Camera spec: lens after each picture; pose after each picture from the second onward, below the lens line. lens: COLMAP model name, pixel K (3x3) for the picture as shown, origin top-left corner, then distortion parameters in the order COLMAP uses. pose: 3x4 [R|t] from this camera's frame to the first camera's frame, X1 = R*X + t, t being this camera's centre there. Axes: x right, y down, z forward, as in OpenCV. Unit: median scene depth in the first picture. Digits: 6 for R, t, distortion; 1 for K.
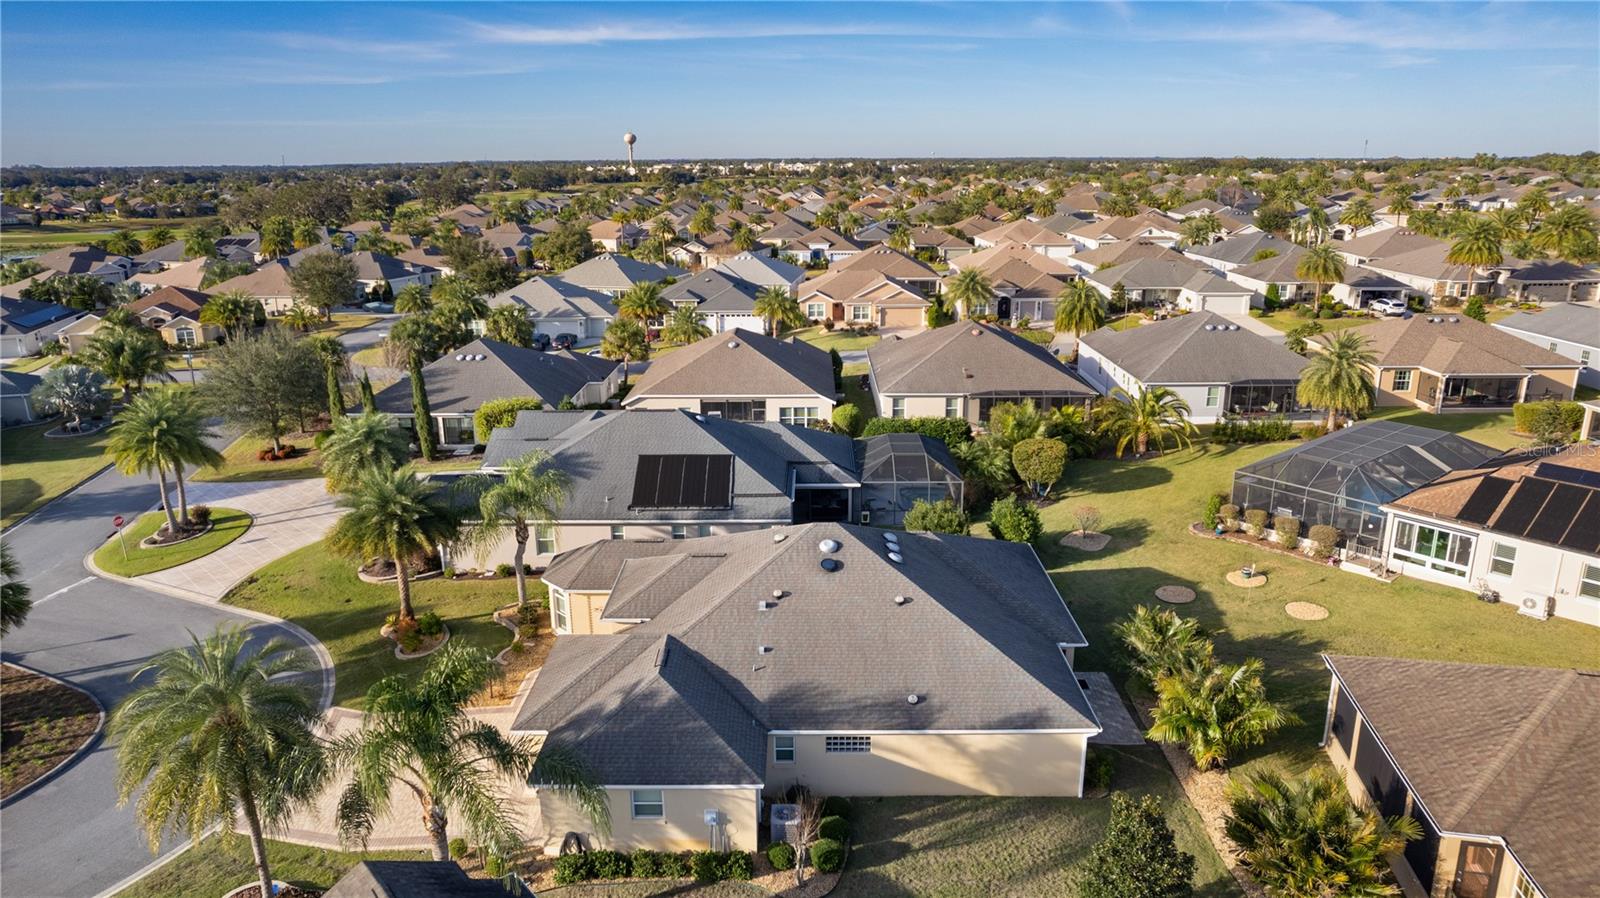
lens RADIAL K [[1033.0, 0, 800.8], [0, 1033.0, 449.4], [0, 0, 1]] dist [-0.040691, 0.019874]
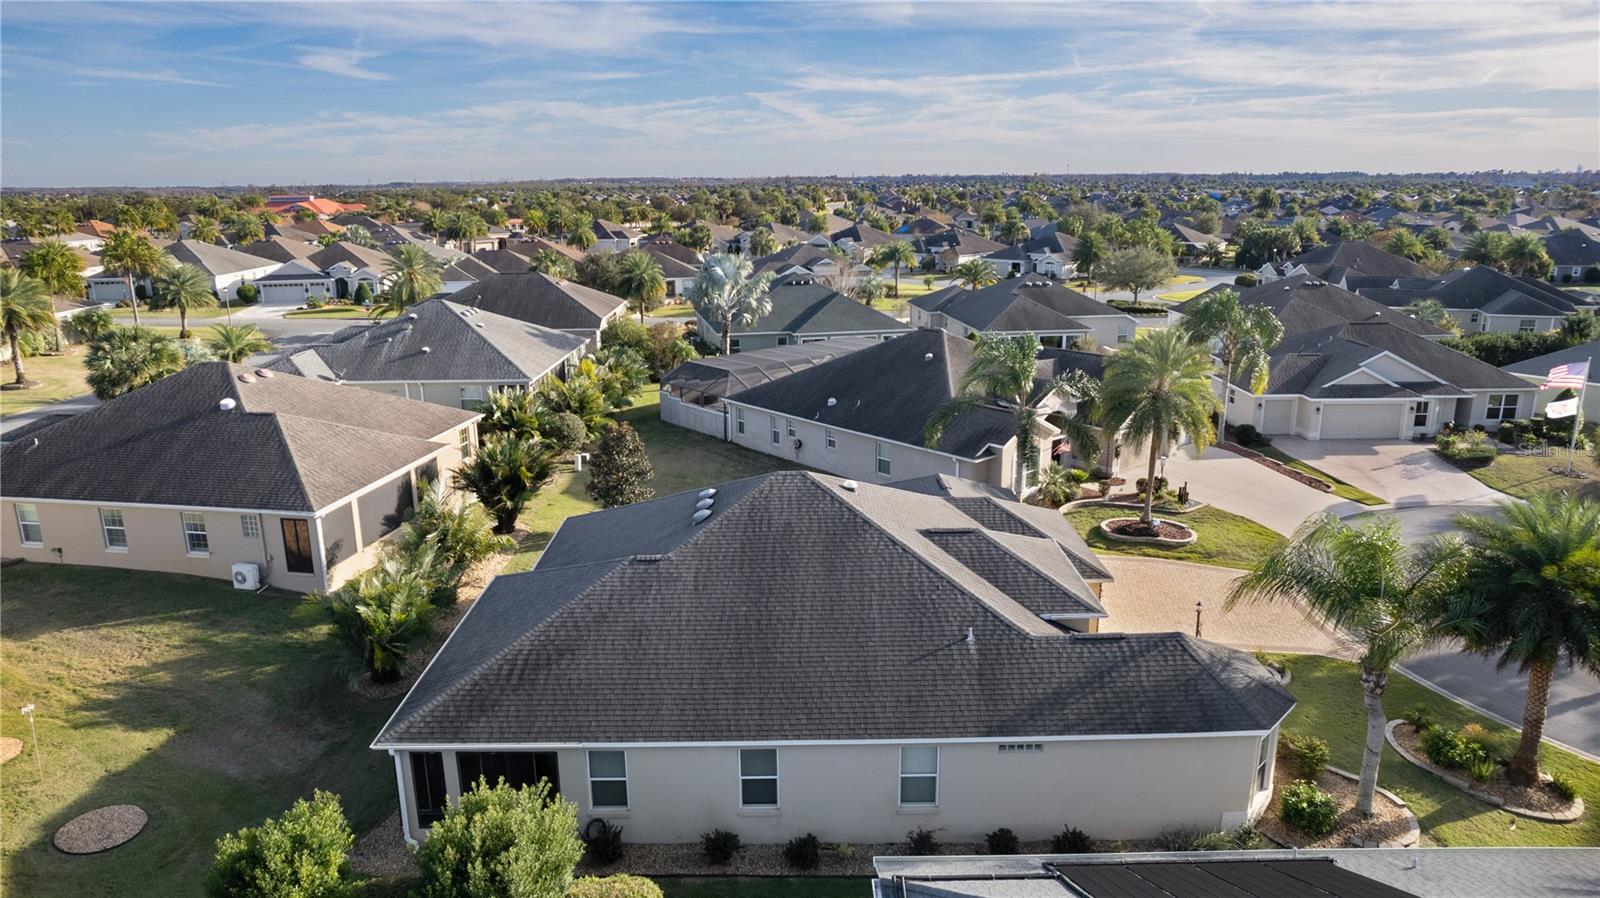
lens RADIAL K [[1033.0, 0, 796.8], [0, 1033.0, 449.4], [0, 0, 1]] dist [-0.040691, 0.019874]
pose [[-0.999756, 0.021648, -0.004430, 0.024030], [0.016302, 0.857934, 0.513501, -0.363896], [0.014917, 0.513304, -0.858077, 1.768589]]
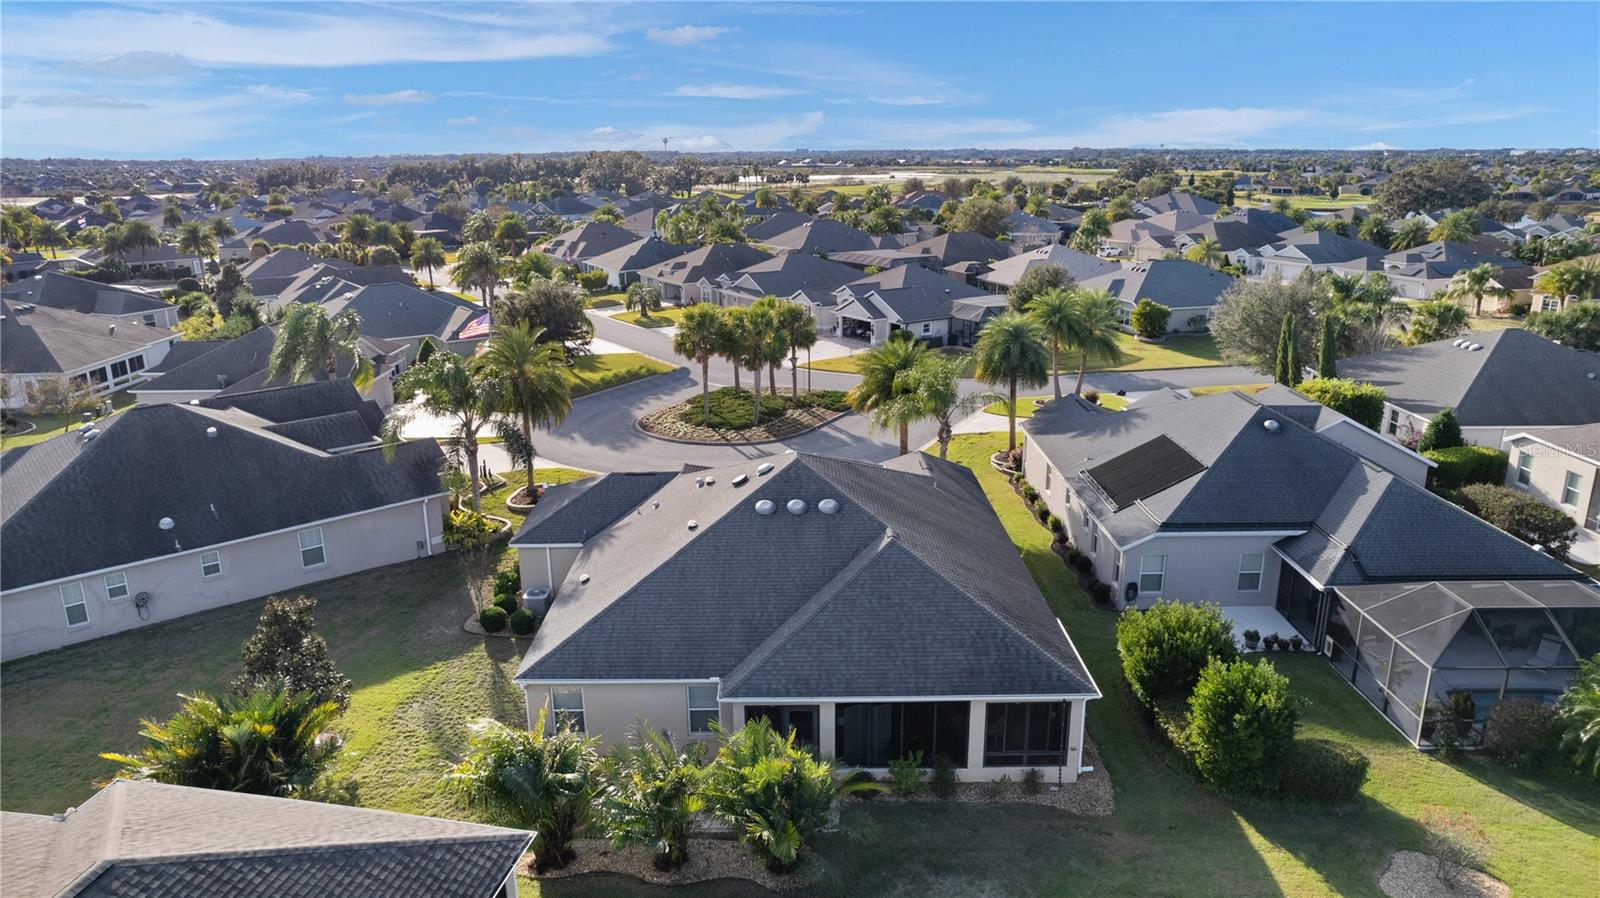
lens RADIAL K [[1033.0, 0, 796.5], [0, 1033.0, 446.2], [0, 0, 1]] dist [-0.040691, 0.019874]
pose [[0.008756, 0.282842, -0.959127, 0.968735], [-0.267270, 0.924930, 0.270318, -0.197601], [0.963582, 0.253979, 0.083694, 0.984956]]
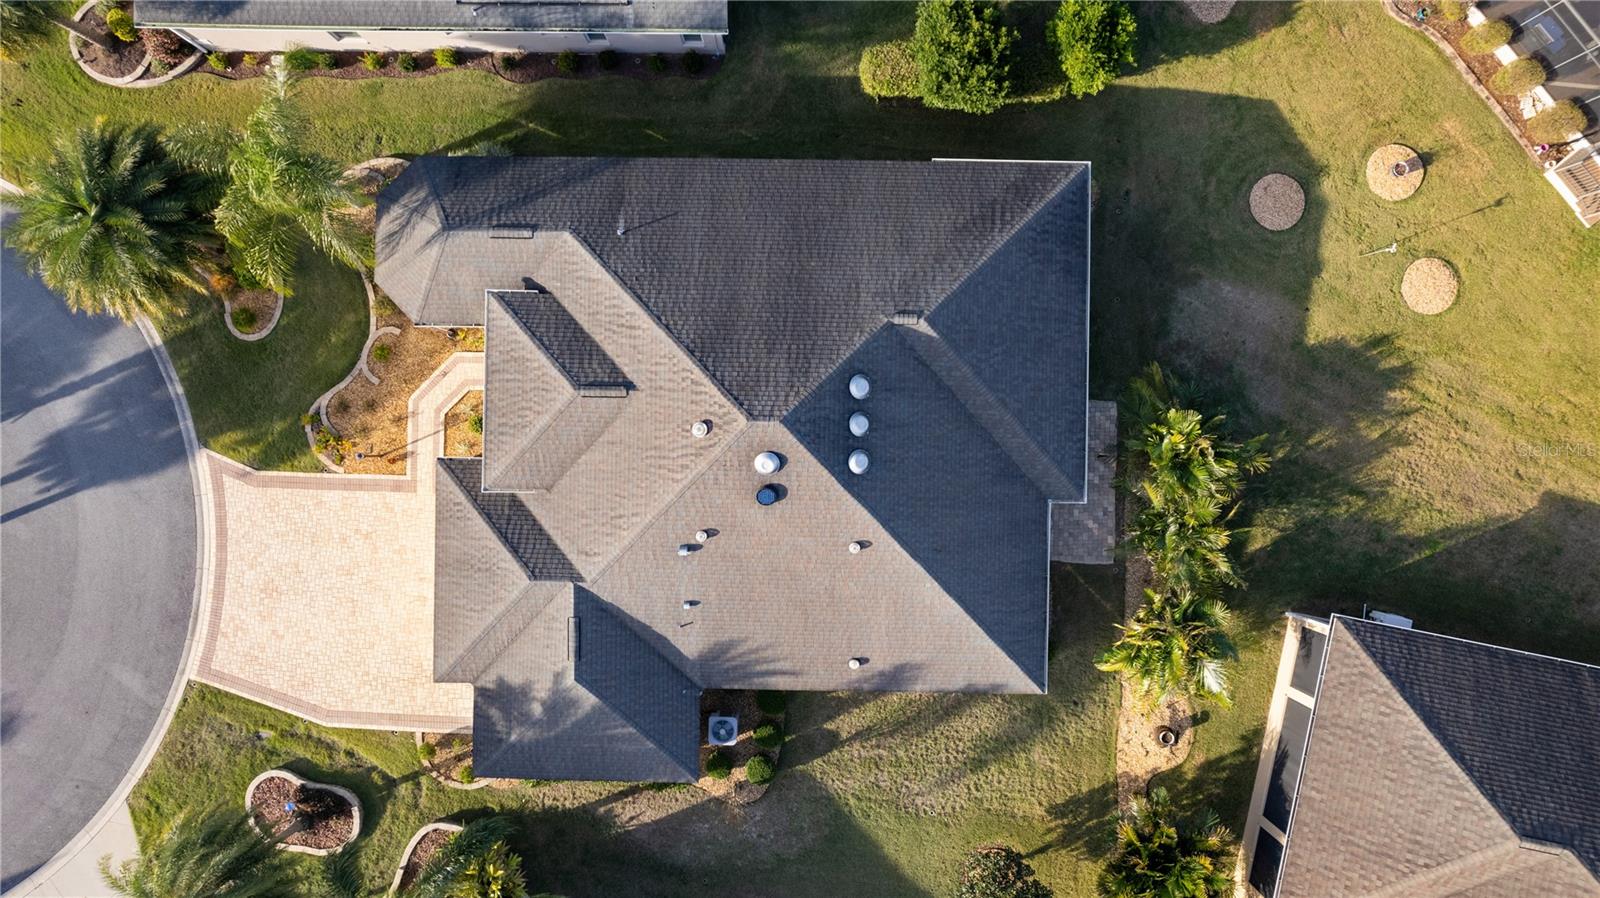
lens RADIAL K [[1033.0, 0, 799.8], [0, 1033.0, 440.8], [0, 0, 1]] dist [-0.040691, 0.019874]
pose [[0.999883, 0.014802, 0.003968, 0.048450], [-0.007938, 0.278765, 0.960326, -0.638423], [0.013108, -0.960245, 0.278850, 0.847109]]
